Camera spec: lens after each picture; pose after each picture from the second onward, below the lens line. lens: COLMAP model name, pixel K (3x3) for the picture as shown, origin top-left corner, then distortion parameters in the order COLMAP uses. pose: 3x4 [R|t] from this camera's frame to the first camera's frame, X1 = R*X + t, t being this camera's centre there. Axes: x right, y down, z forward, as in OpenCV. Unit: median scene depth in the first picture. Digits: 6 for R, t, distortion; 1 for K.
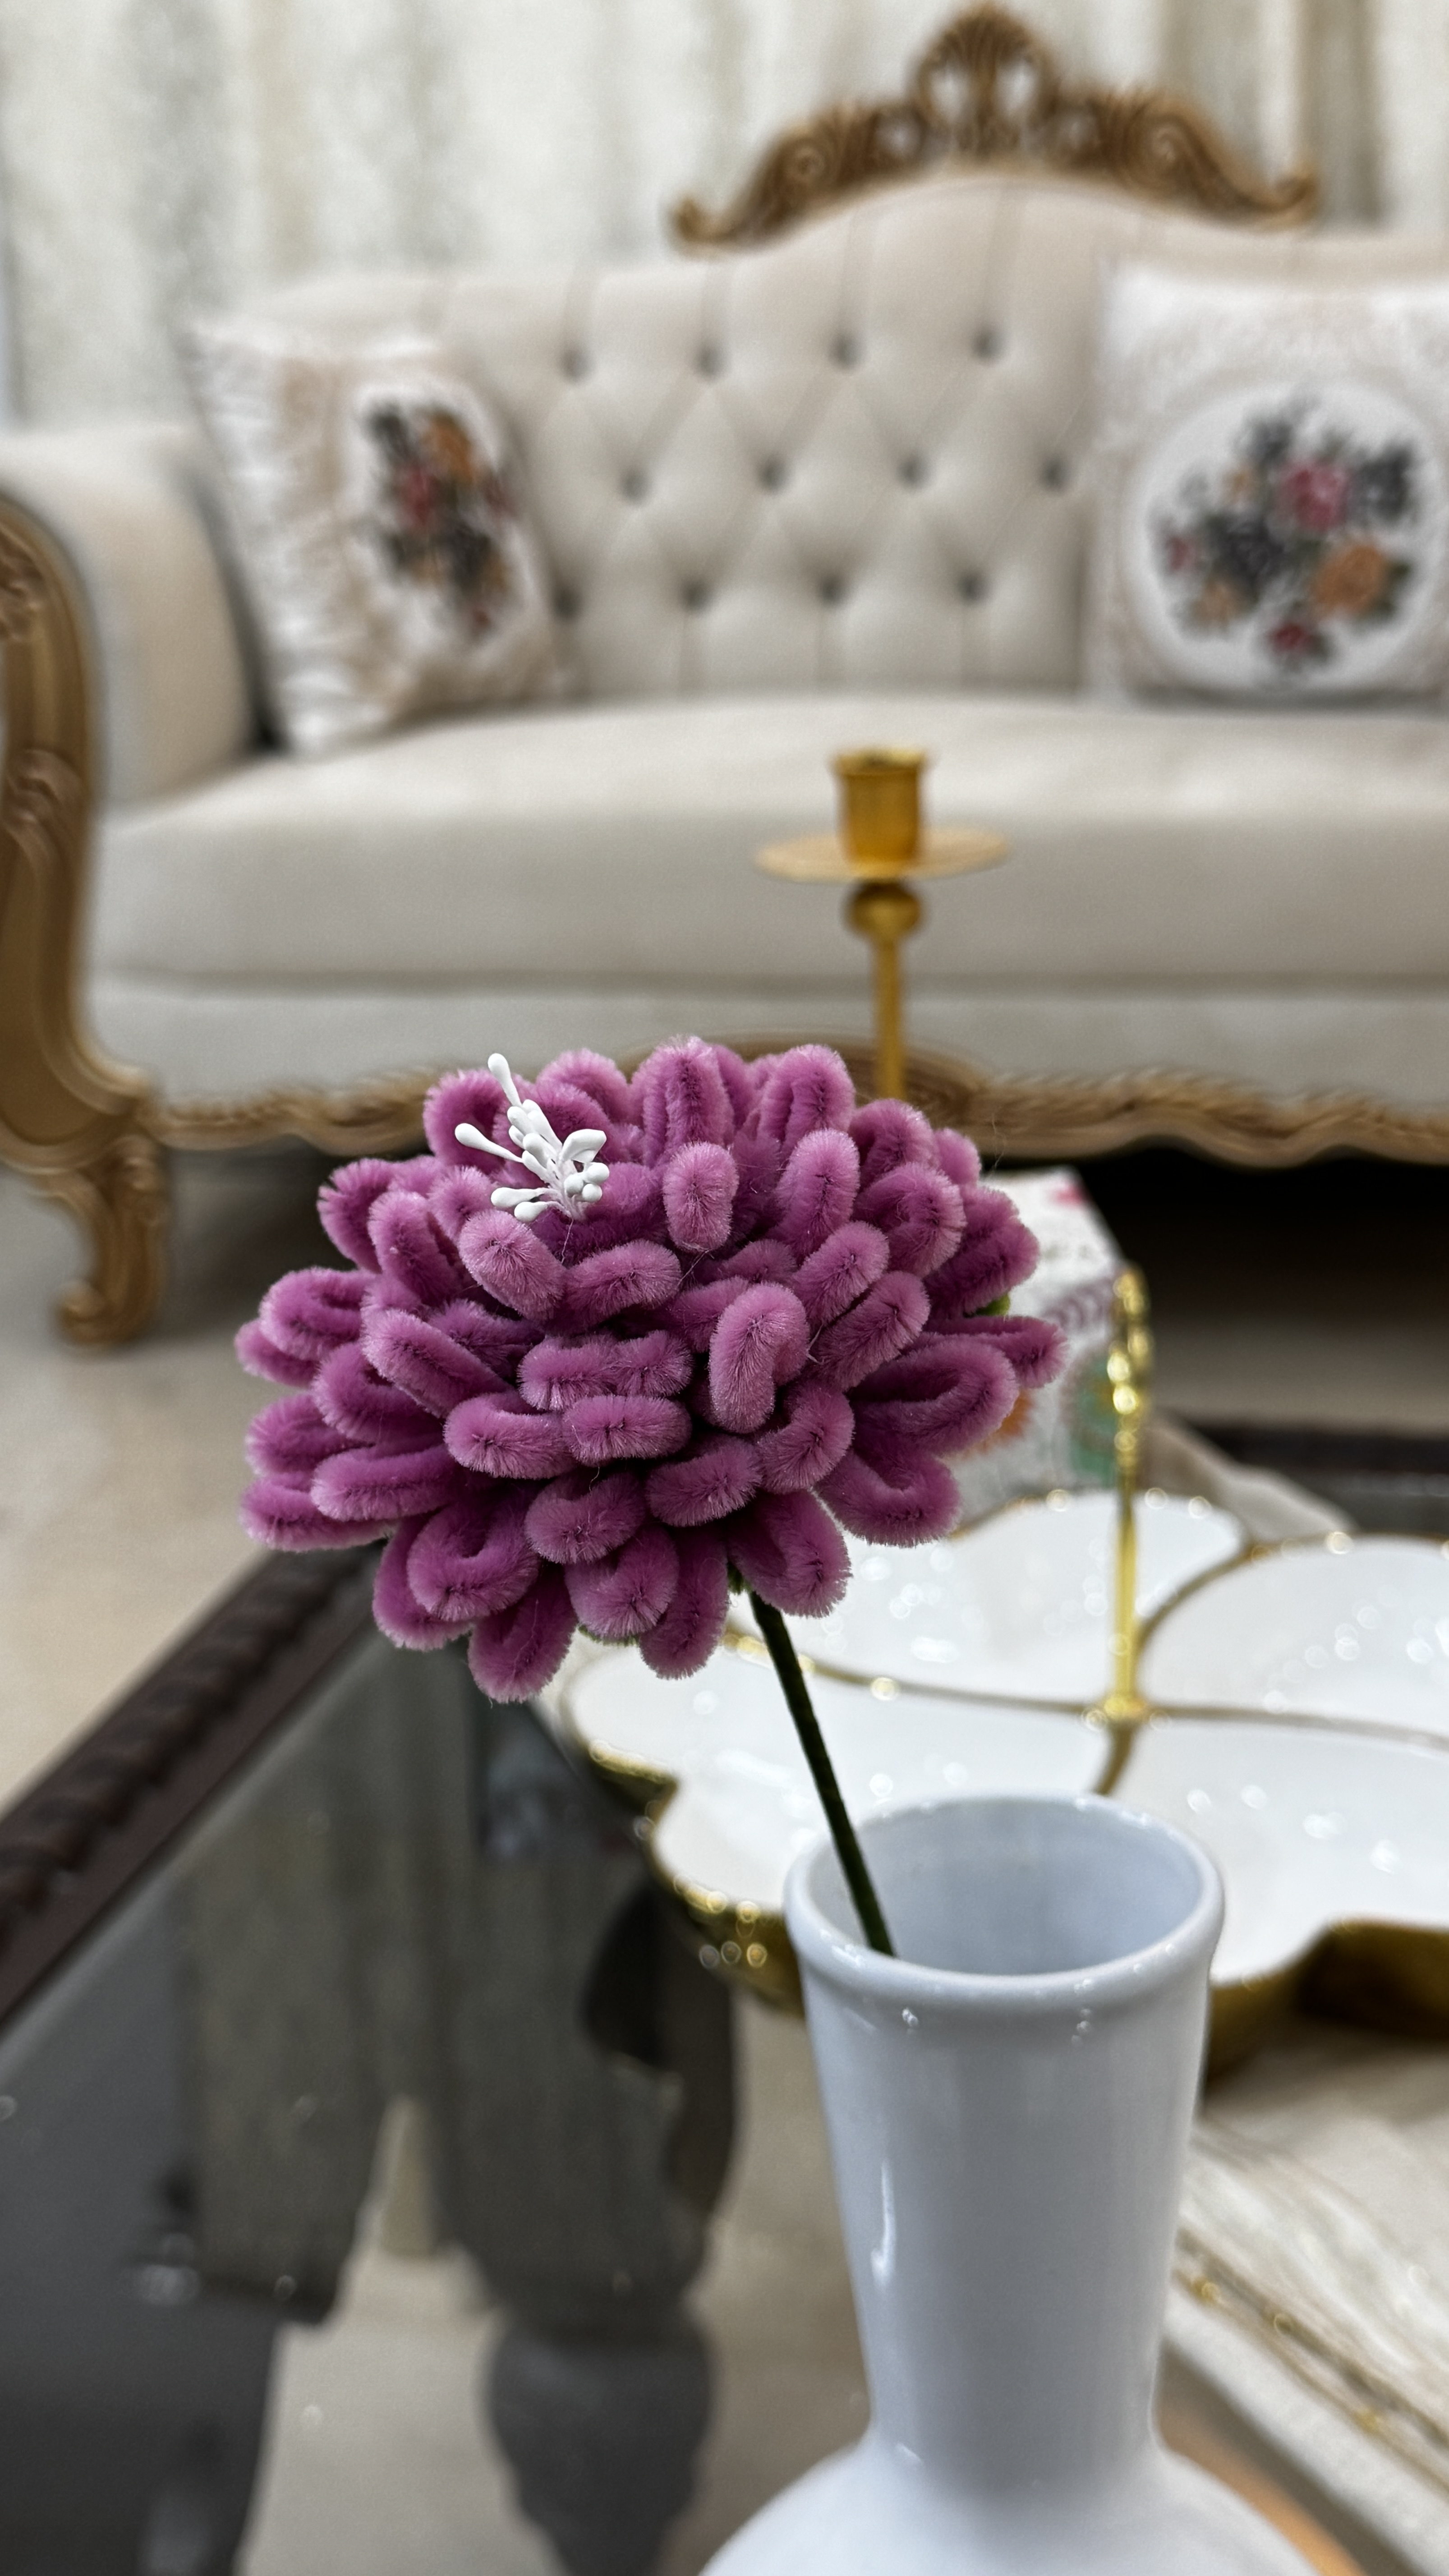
lens RADIAL K [[3261.6, 0, 724.5], [0, 3261.6, 1291.2], [0, 0, 1]] dist [0.200923, -0.544786]
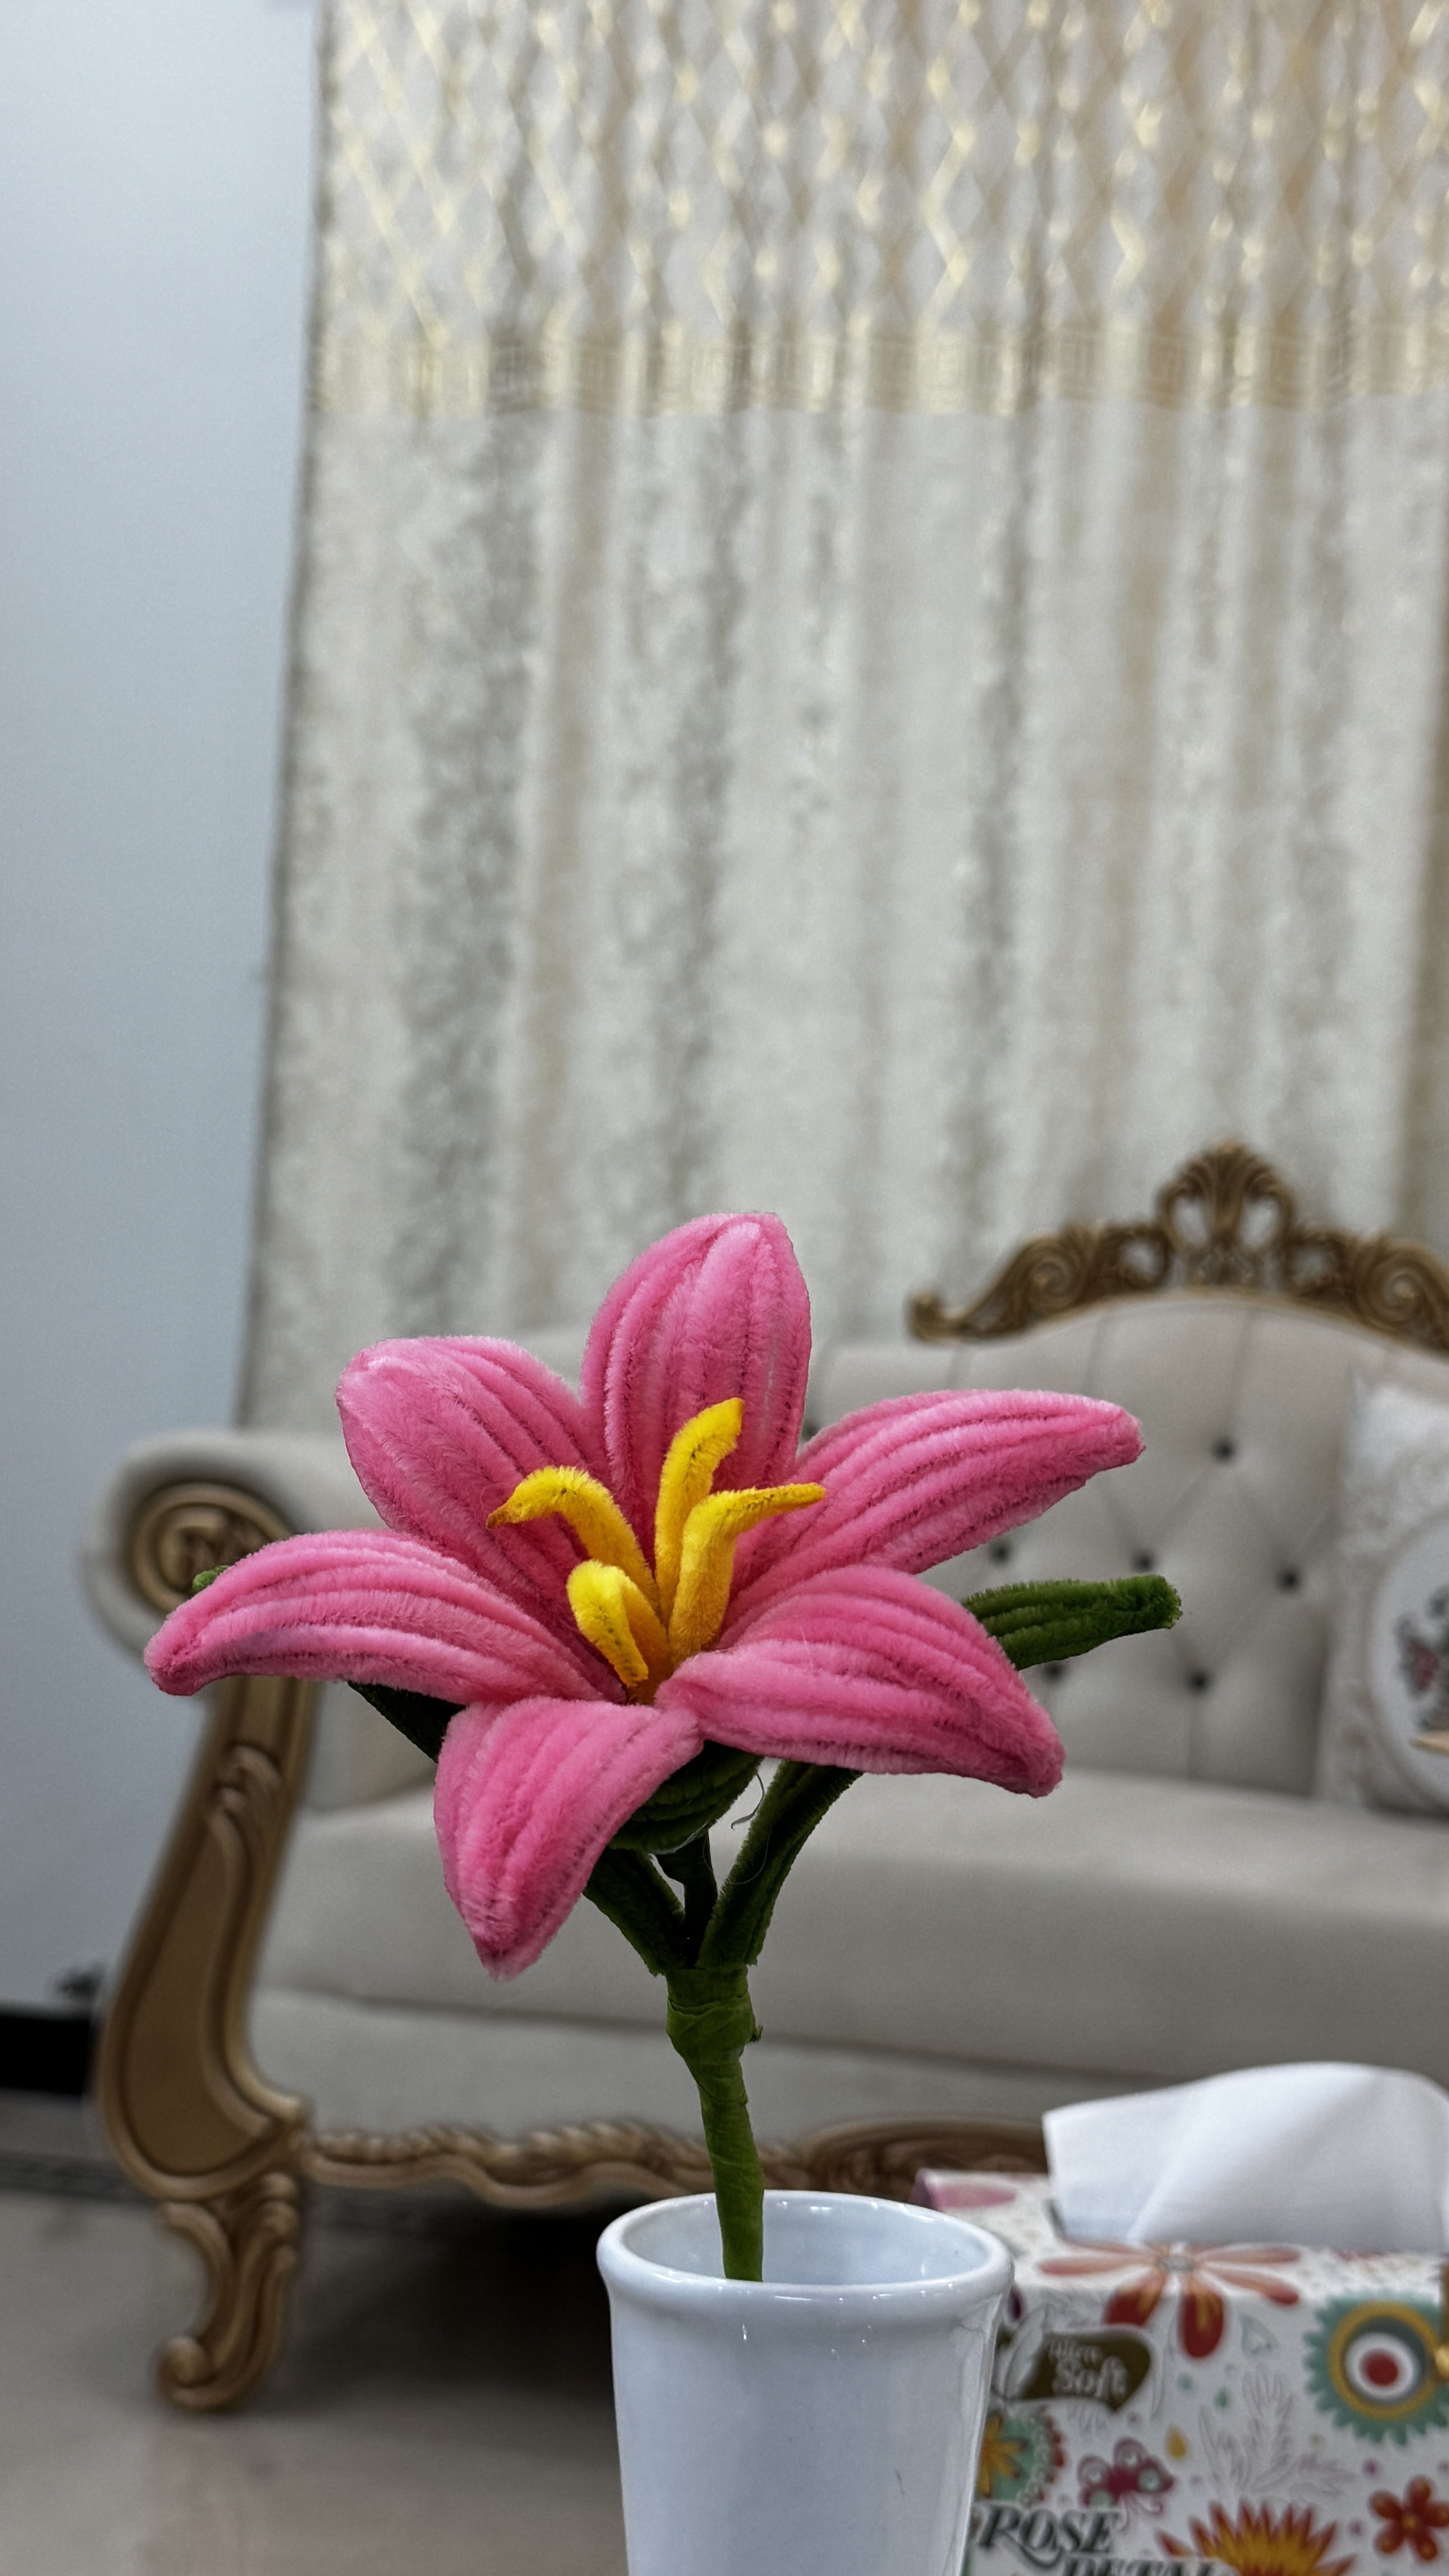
lens RADIAL K [[3243.8, 0, 714.1], [0, 3243.8, 1291.2], [0, 0, 1]] dist [0.211552, -0.528411]
pose [[0.994918, 0.095445, -0.032064, -0.050605], [-0.100666, 0.936346, -0.336338, 0.020434], [-0.002079, 0.337857, 0.941195, 0.047713]]
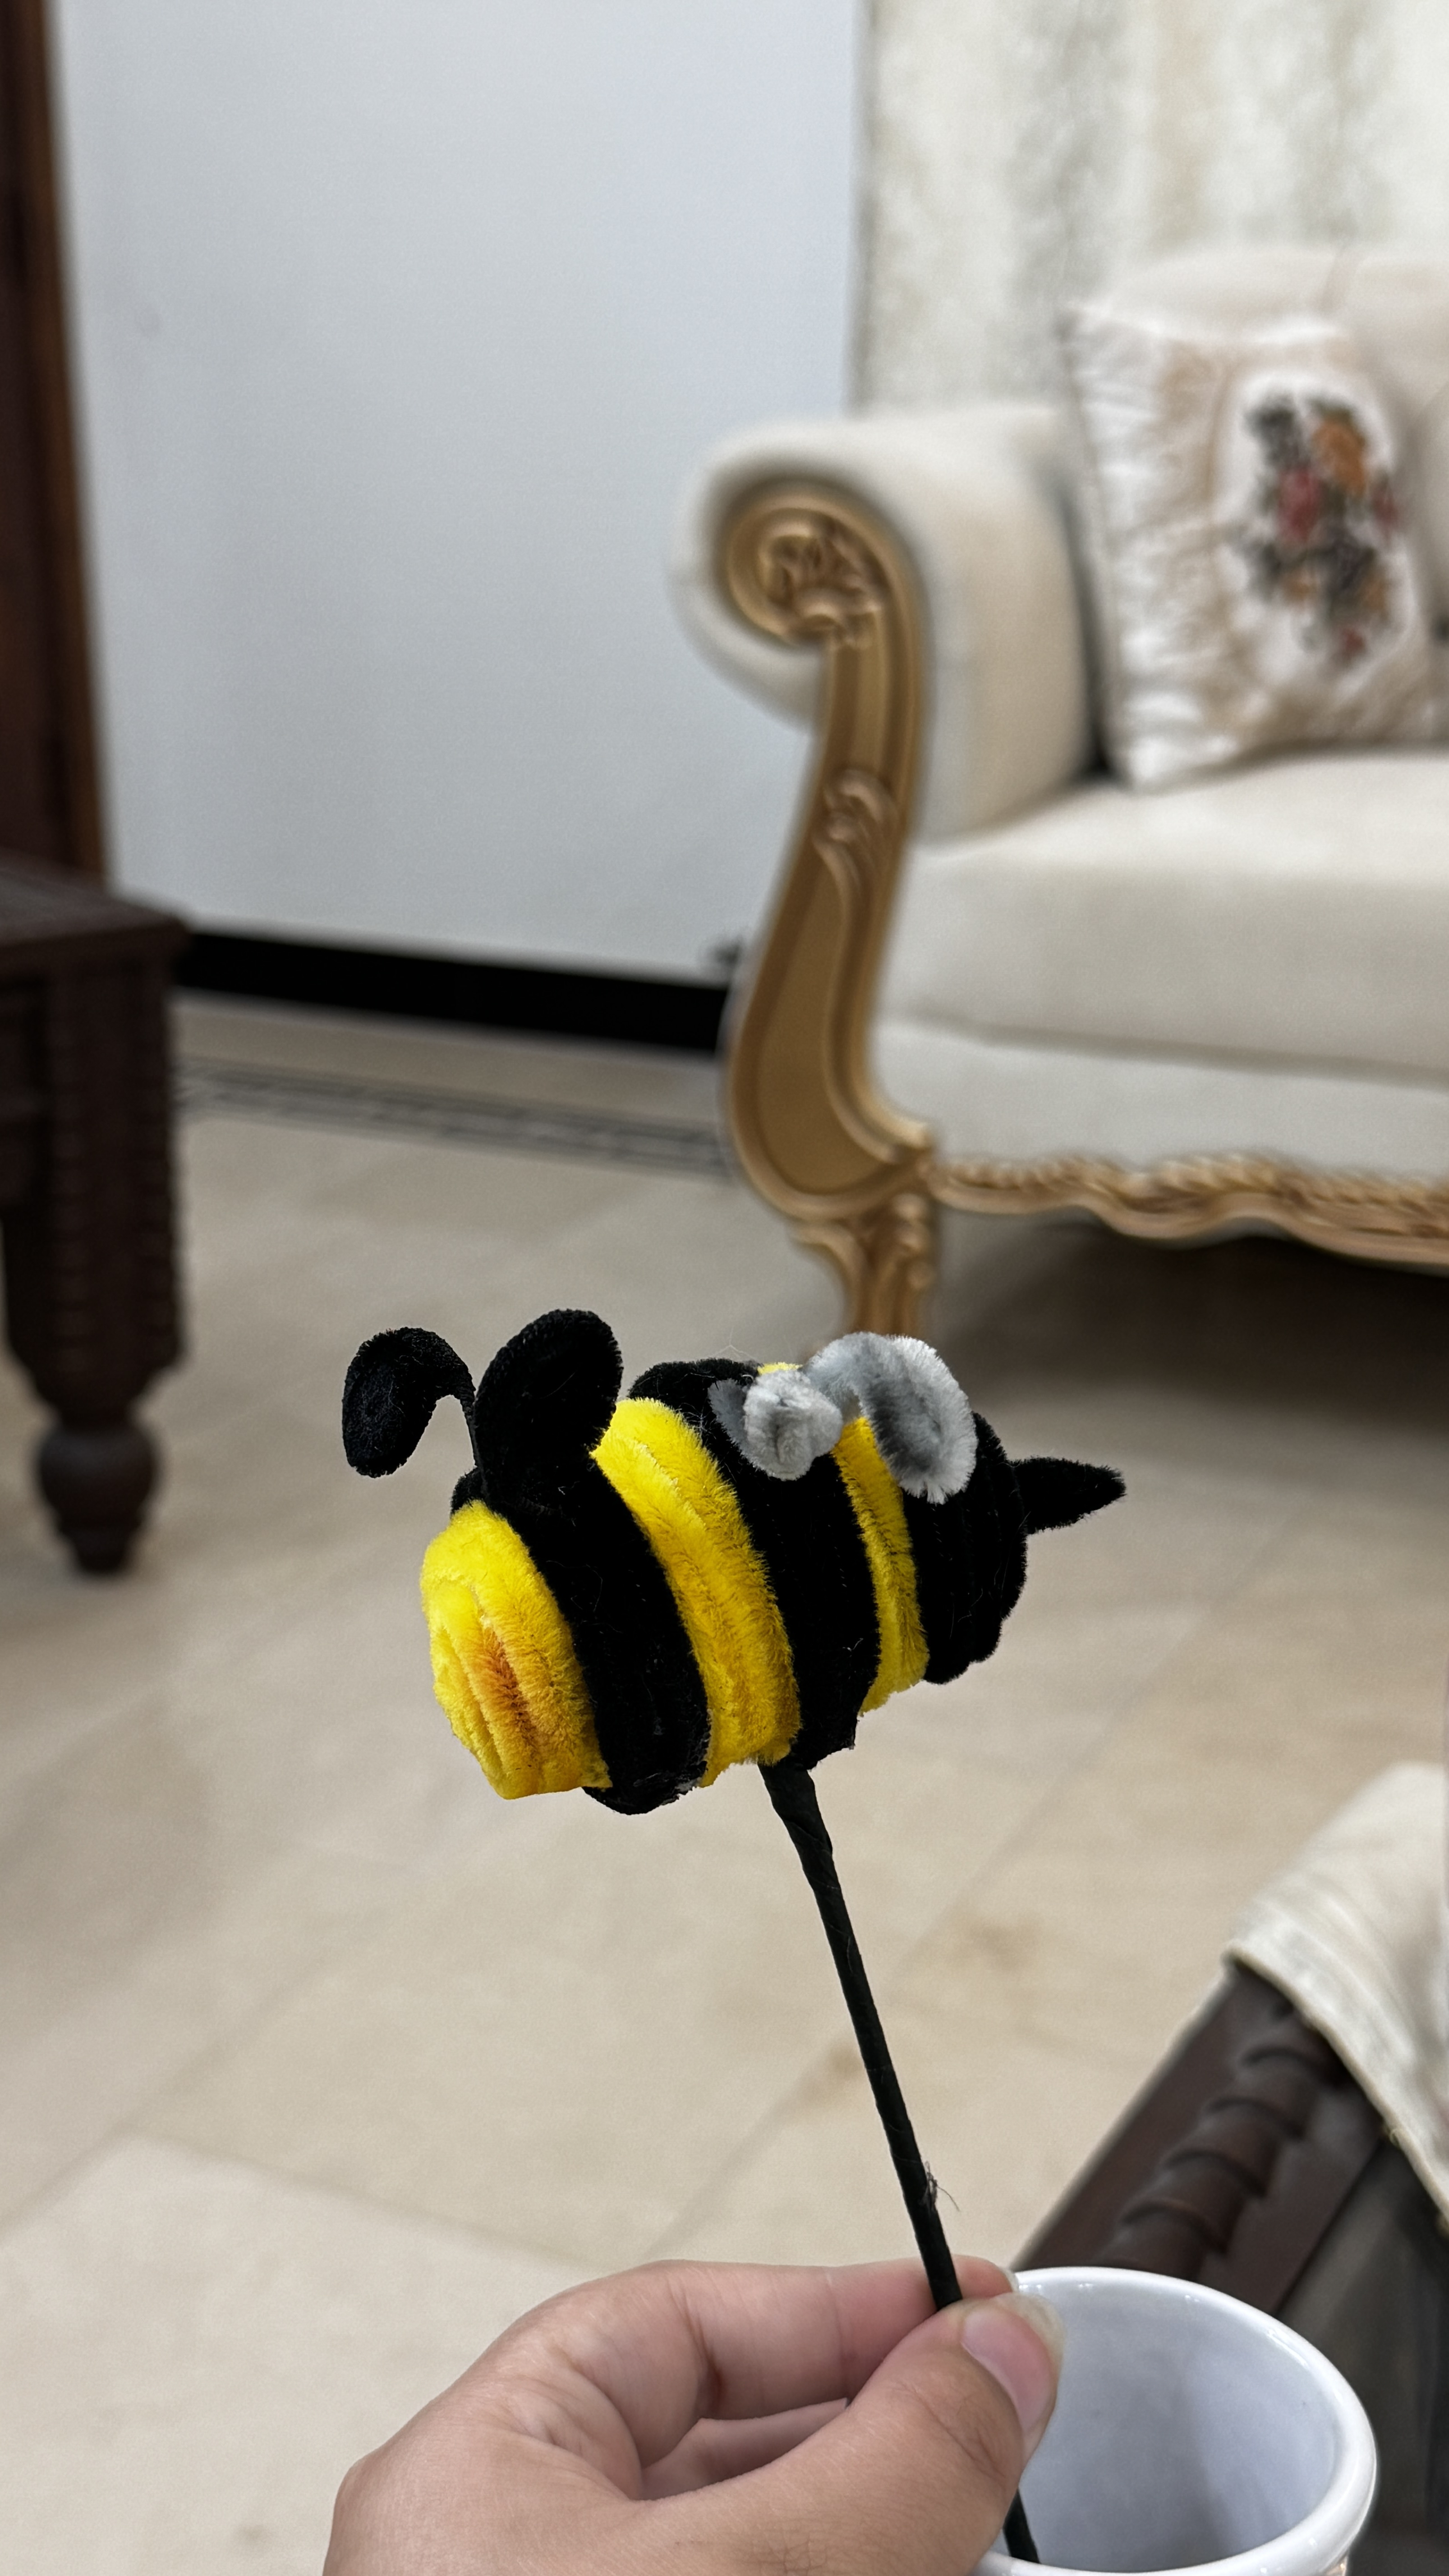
lens RADIAL K [[3258.3, 0, 721.3], [0, 3258.3, 1296.4], [0, 0, 1]] dist [0.177306, -0.381795]
pose [[0.972779, 0.109905, -0.204013, -0.039821], [-0.105918, 0.993910, 0.030393, -0.039005], [0.206111, -0.007957, 0.978496, 0.092644]]
